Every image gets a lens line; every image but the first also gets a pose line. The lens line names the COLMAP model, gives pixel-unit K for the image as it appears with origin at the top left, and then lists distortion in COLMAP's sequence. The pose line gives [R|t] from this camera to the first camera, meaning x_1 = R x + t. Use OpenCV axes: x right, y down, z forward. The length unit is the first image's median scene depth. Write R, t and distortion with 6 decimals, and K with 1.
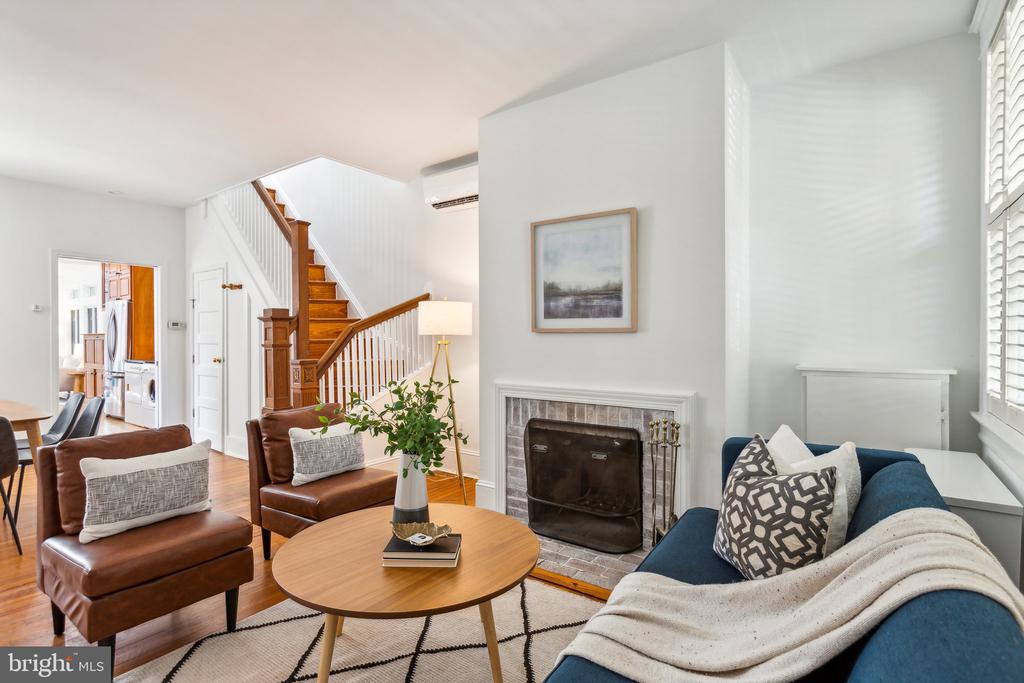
lens RADIAL K [[514.1, 0, 509.0], [0, 514.1, 339.3], [0, 0, 1]] dist [-0.000382, 0.000861]
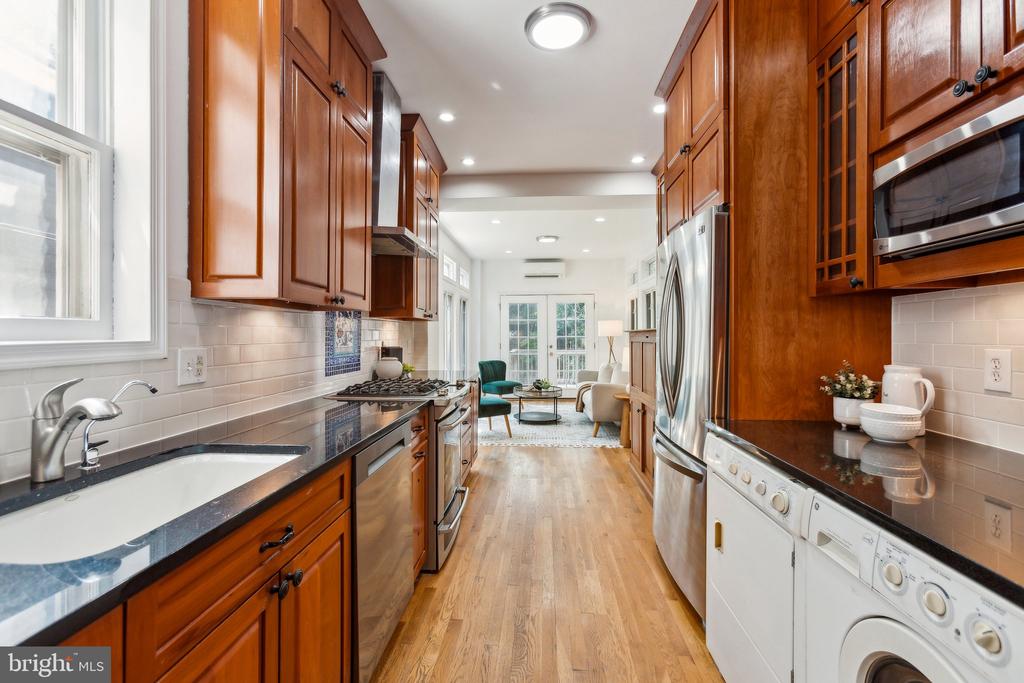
lens RADIAL K [[461.3, 0, 514.1], [0, 461.3, 338.3], [0, 0, 1]] dist [-0.003992, 0.004655]
pose [[0.540684, 0.004546, -0.841213, -1.336089], [-0.000309, 0.999986, 0.005205, -0.013195], [0.841226, -0.002554, 0.540678, 1.749097]]
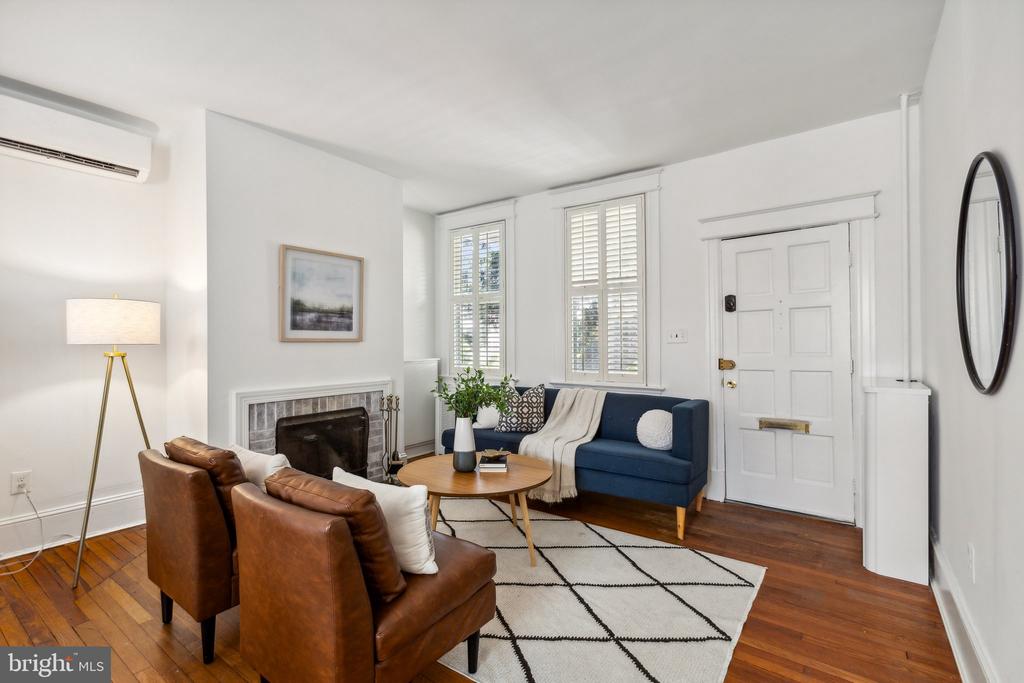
lens RADIAL K [[461.3, 0, 513.8], [0, 461.3, 341.3], [0, 0, 1]] dist [-0.003992, 0.004655]
pose [[0.011694, 0.002897, 0.999927, -0.962076], [0.006730, 0.999973, -0.002976, -0.007319], [-0.999909, 0.006765, 0.011674, 0.485687]]
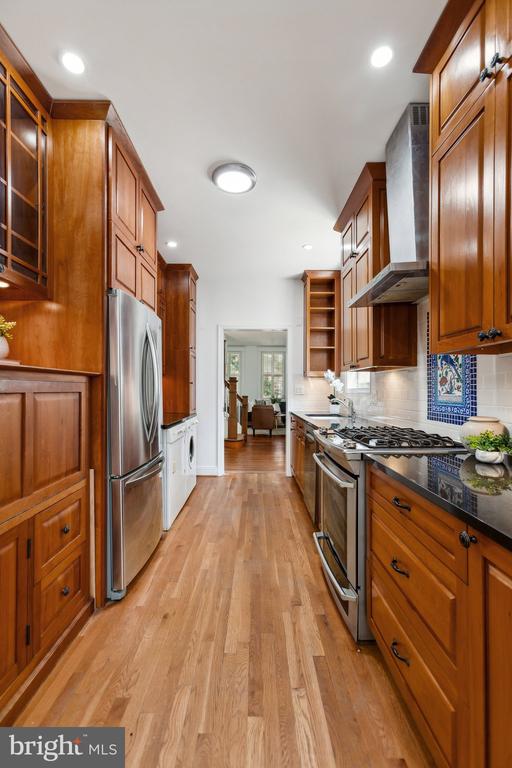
lens RADIAL K [[346.0, 0, 253.3], [0, 346.0, 387.9], [0, 0, 1]] dist [-0.003992, 0.004655]
pose [[-0.589574, 0.001989, 0.807712, -2.538081], [-0.003186, 0.999983, -0.004788, -0.002250], [-0.807708, -0.005396, -0.589558, 2.603569]]
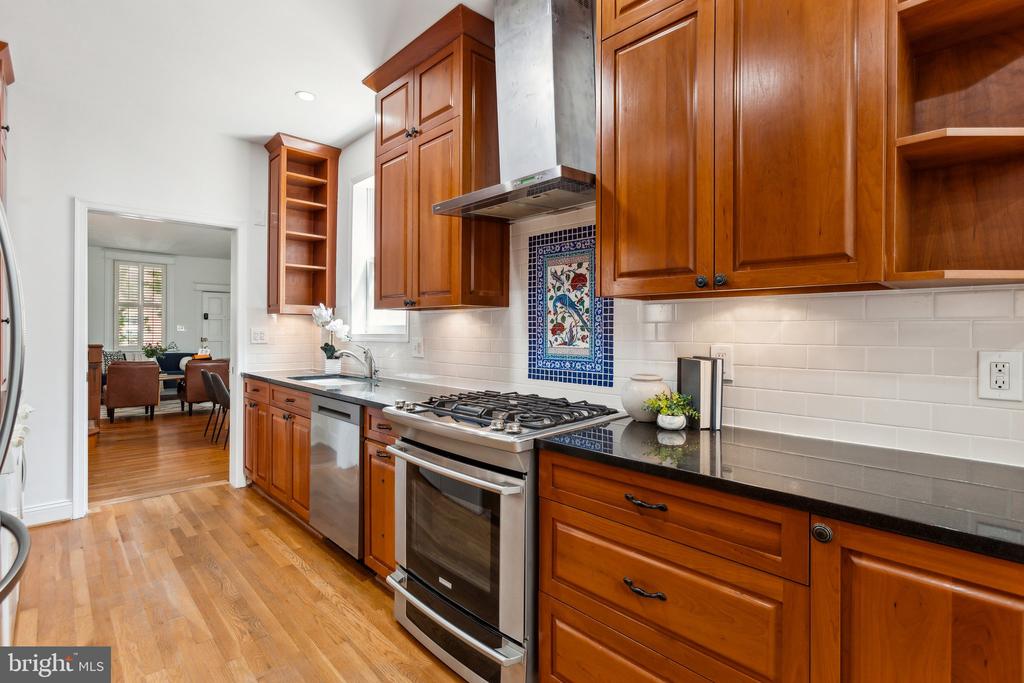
lens RADIAL K [[484.1, 0, 511.9], [0, 484.1, 333.2], [0, 0, 1]] dist [-0.017650, 0.002698]
pose [[-0.985629, -0.006590, 0.168793, -2.280887], [-0.006085, 0.999975, 0.003509, -0.014713], [-0.168812, 0.002431, -0.985645, 2.646802]]
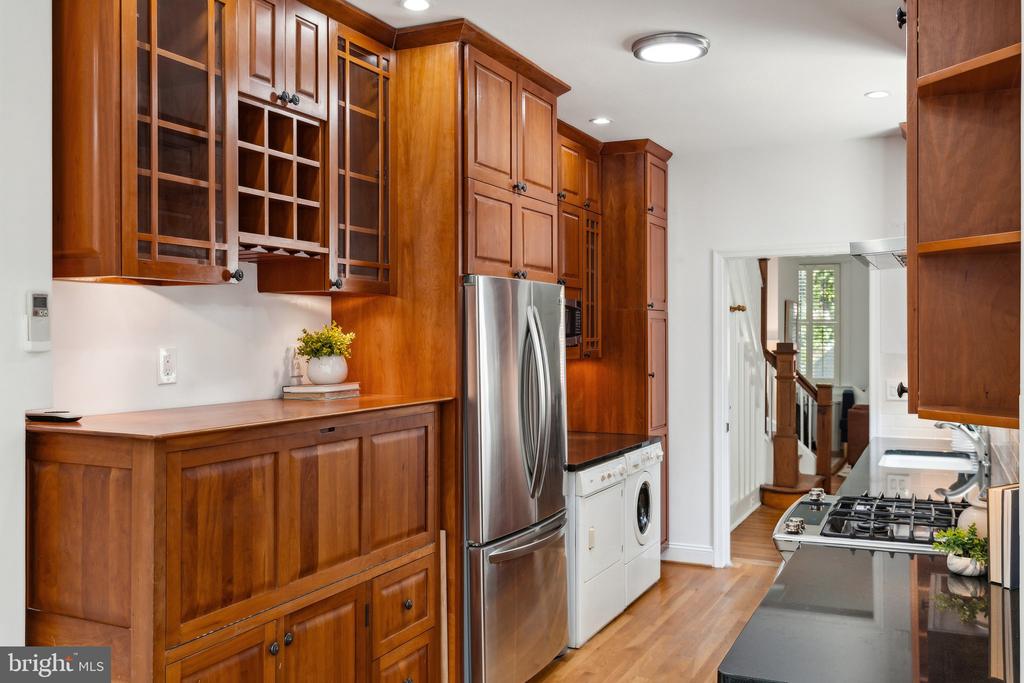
lens RADIAL K [[927.8, 0, 516.9], [0, 927.8, 329.1], [0, 0, 1]] dist [-0.004799, 0.000000]
pose [[-0.192736, 0.005299, 0.981236, -3.027109], [-0.001054, 0.999984, -0.005607, -0.104758], [-0.981250, -0.002115, -0.192727, 2.609154]]
